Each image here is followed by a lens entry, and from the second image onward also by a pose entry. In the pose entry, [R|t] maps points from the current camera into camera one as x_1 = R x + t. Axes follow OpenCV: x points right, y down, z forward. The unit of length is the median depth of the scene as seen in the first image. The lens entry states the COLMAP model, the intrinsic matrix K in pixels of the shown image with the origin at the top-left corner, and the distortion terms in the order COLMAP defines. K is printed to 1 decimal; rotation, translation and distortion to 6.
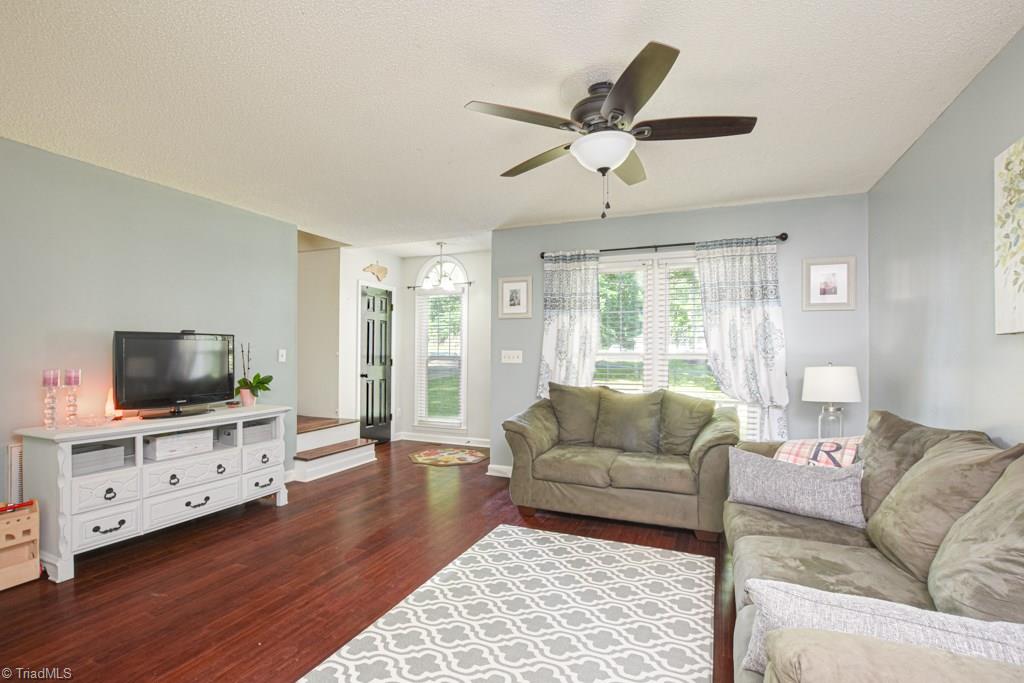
lens RADIAL K [[462.5, 0, 511.6], [0, 462.5, 345.5], [0, 0, 1]] dist [-0.027426, 0.001585]
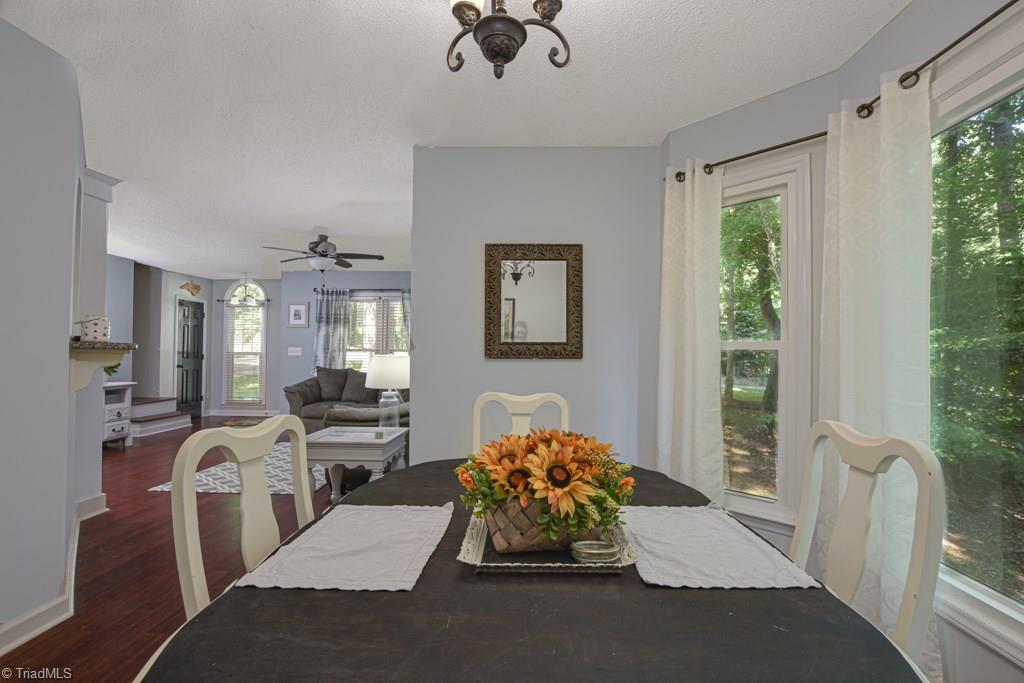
lens RADIAL K [[462.5, 0, 516.6], [0, 462.5, 341.6], [0, 0, 1]] dist [-0.027426, 0.001585]
pose [[0.927736, 0.009111, 0.373127, 0.093628], [-0.005227, 0.999921, -0.011421, 0.003172], [-0.373201, 0.008645, 0.927710, -0.599707]]
